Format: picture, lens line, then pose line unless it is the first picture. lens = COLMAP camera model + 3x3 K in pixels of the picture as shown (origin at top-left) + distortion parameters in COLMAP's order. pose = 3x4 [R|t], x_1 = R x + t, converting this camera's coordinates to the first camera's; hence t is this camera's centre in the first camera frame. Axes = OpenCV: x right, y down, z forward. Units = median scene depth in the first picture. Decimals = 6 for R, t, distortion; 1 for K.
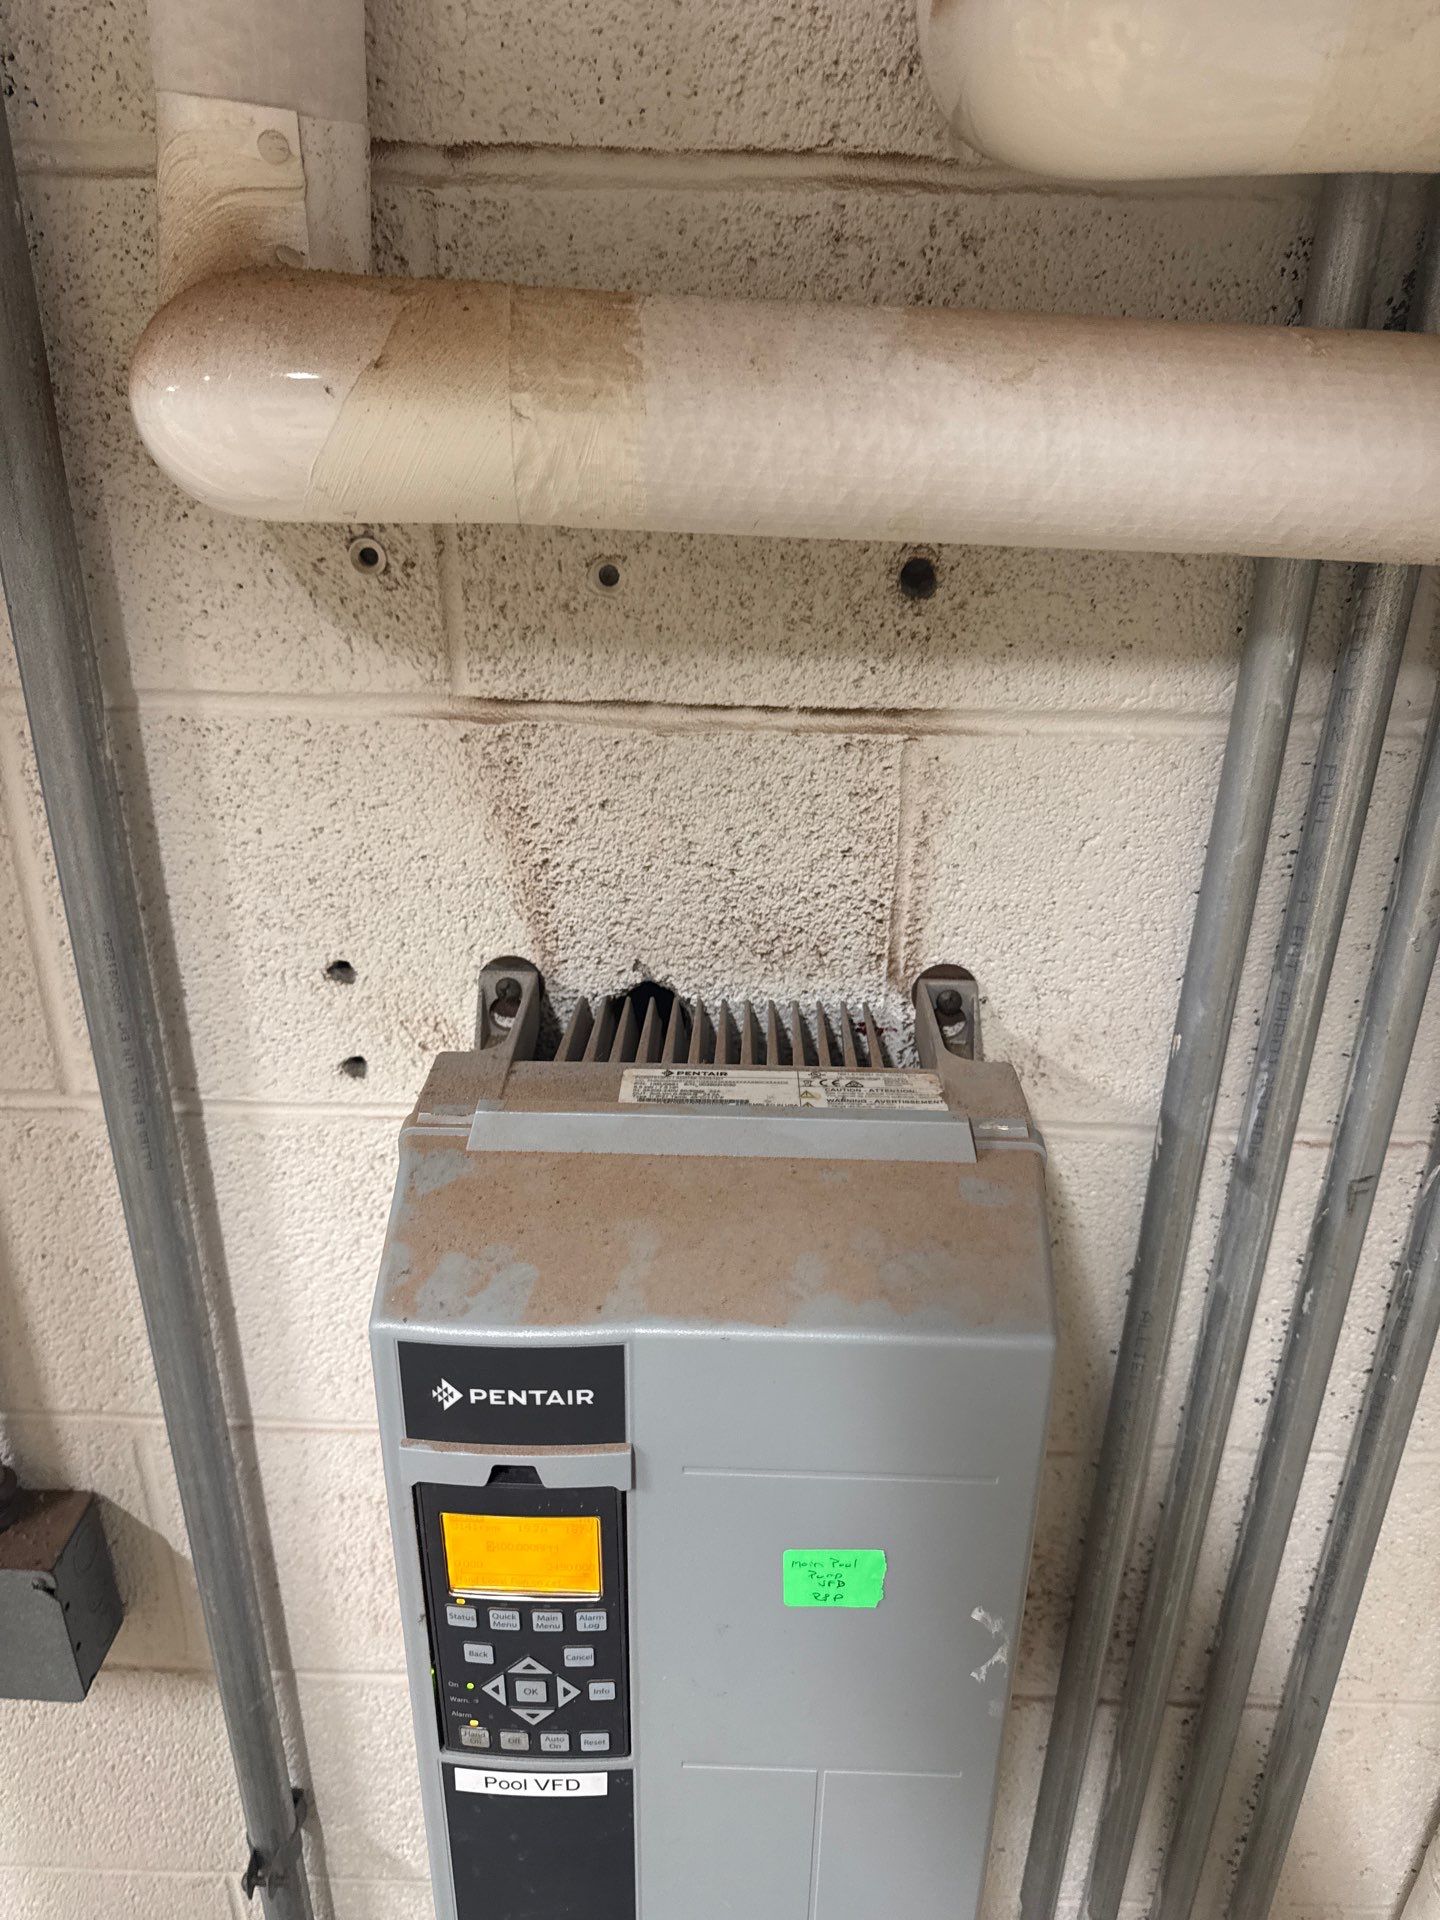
lens RADIAL K [[1370.6, 0, 737.0], [0, 1370.6, 976.7], [0, 0, 1]] dist [0.053665, -0.092698]
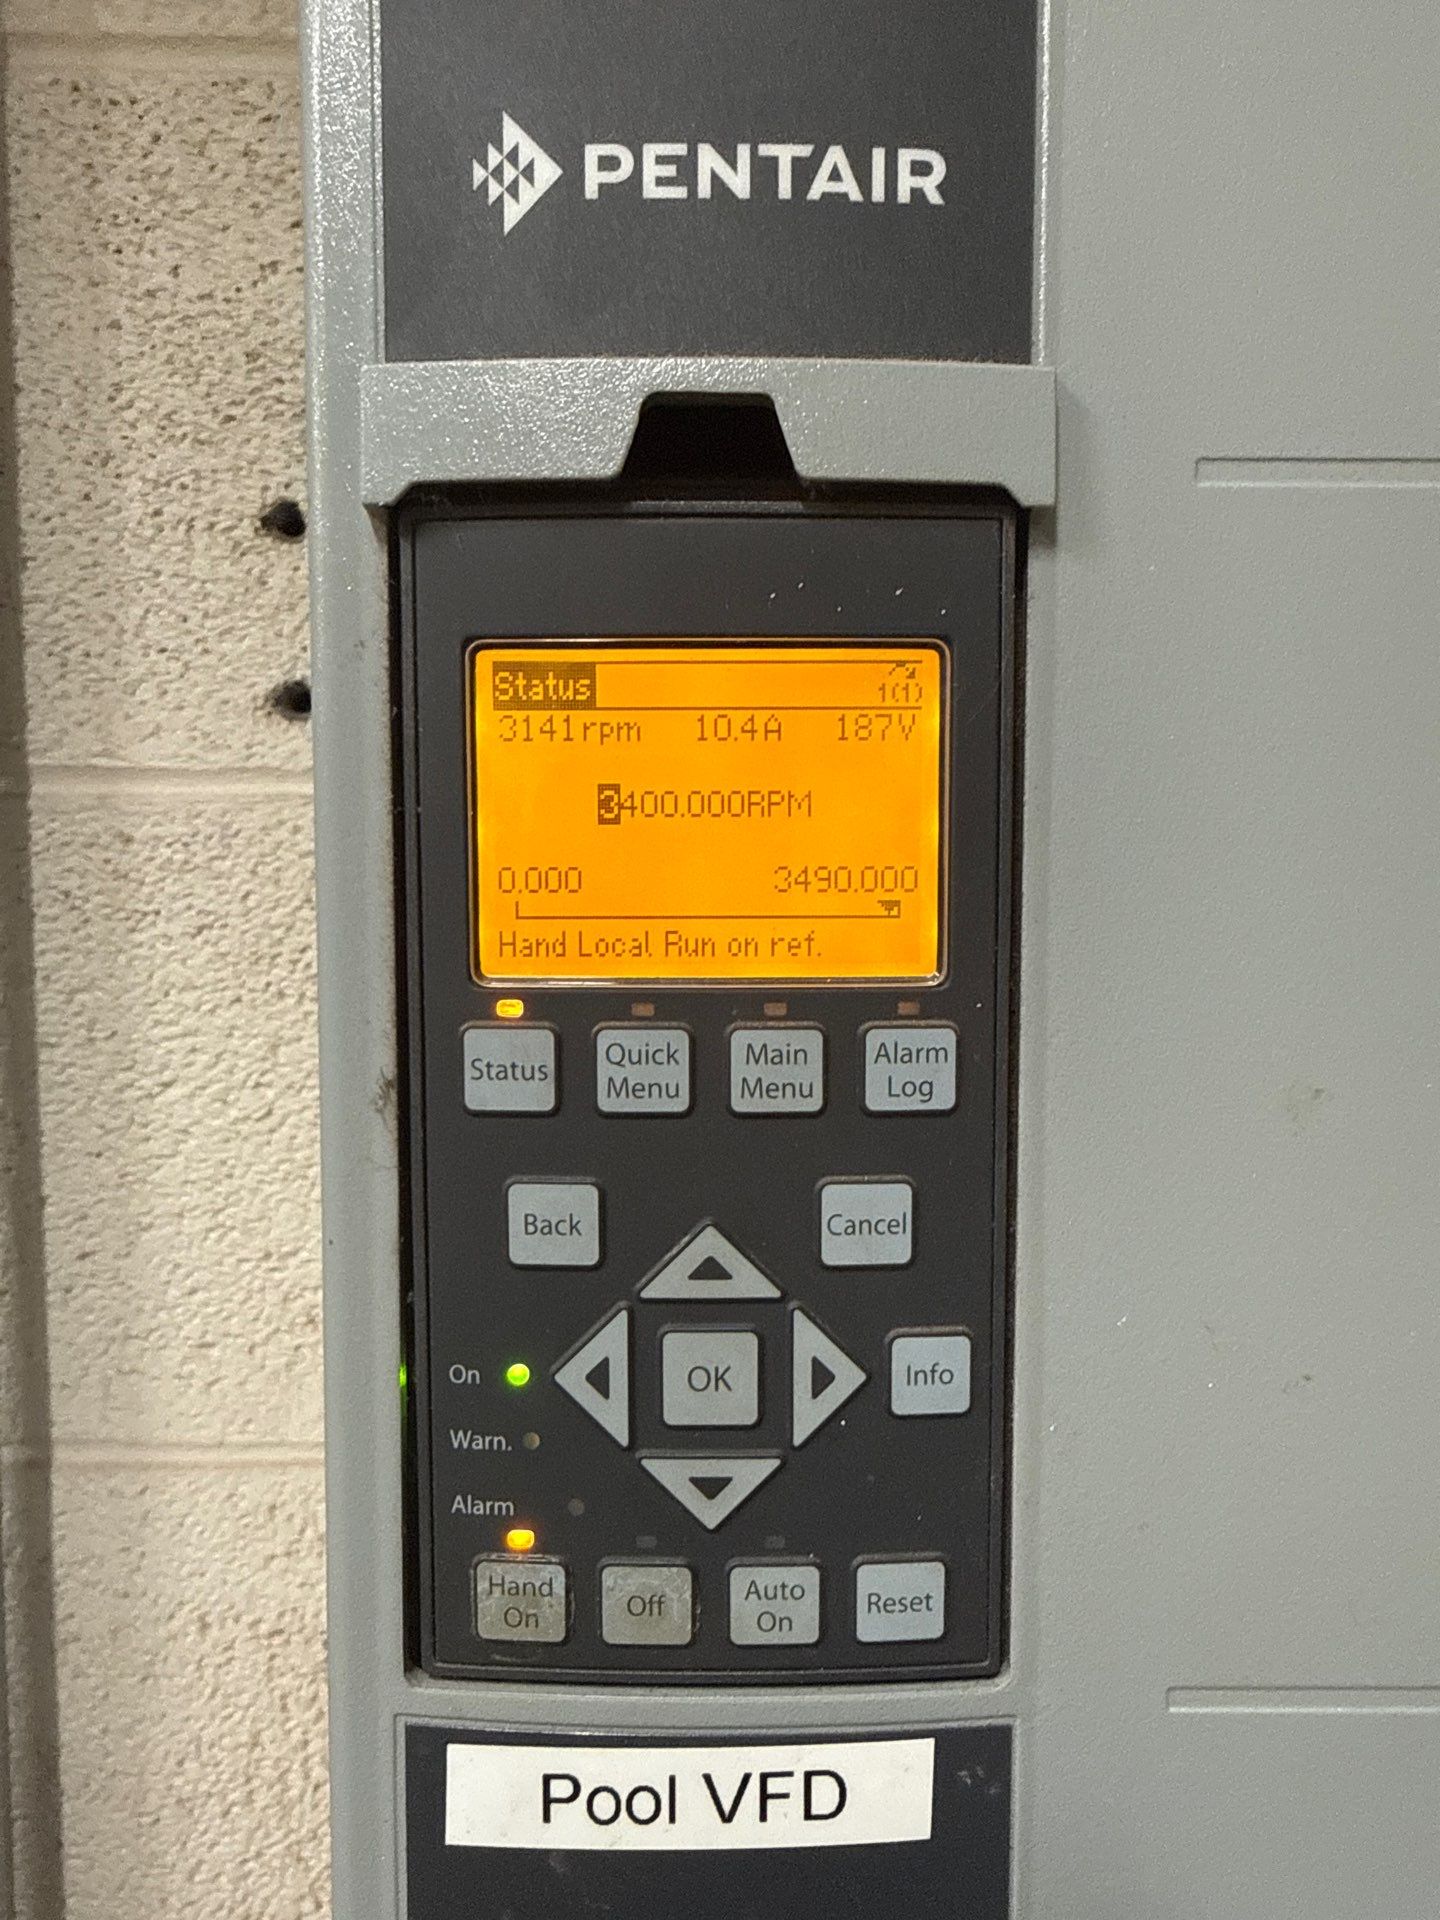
lens RADIAL K [[1387.0, 0, 724.5], [0, 1387.0, 958.0], [0, 0, 1]] dist [0.009344, -0.026829]
pose [[0.999595, -0.017766, 0.022223, -0.122035], [0.024354, 0.938109, -0.345484, 0.433081], [-0.014710, 0.345886, 0.938161, 0.536776]]
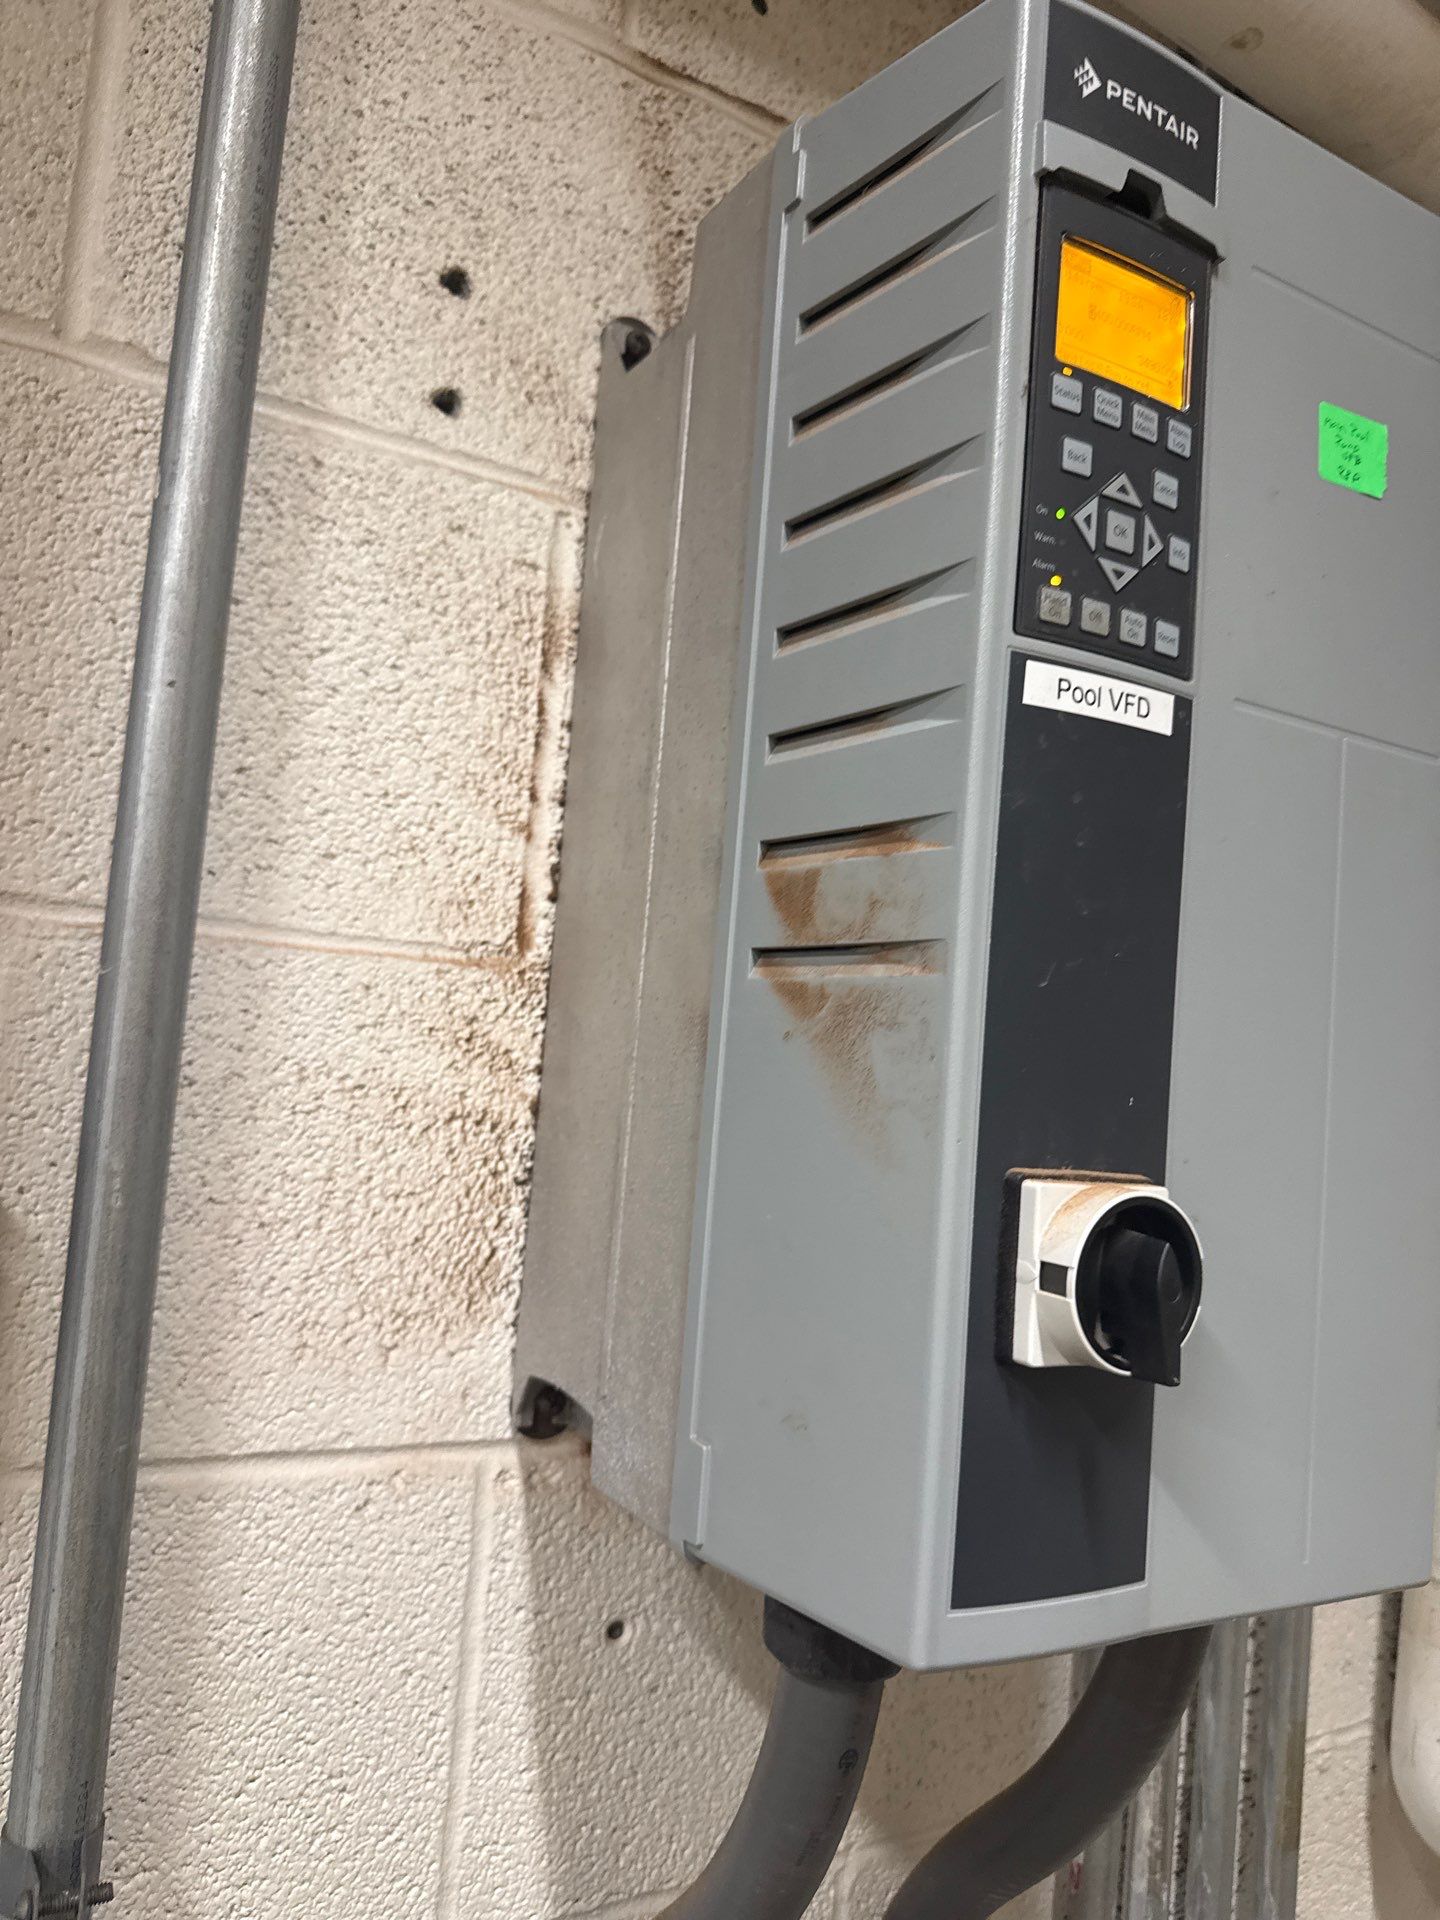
lens RADIAL K [[1387.0, 0, 718.6], [0, 1387.0, 957.9], [0, 0, 1]] dist [0.009344, -0.026829]
pose [[0.863093, 0.087298, 0.497444, -0.598868], [0.151488, 0.894848, -0.419880, 0.849483], [-0.481791, 0.437752, 0.759112, 0.483713]]
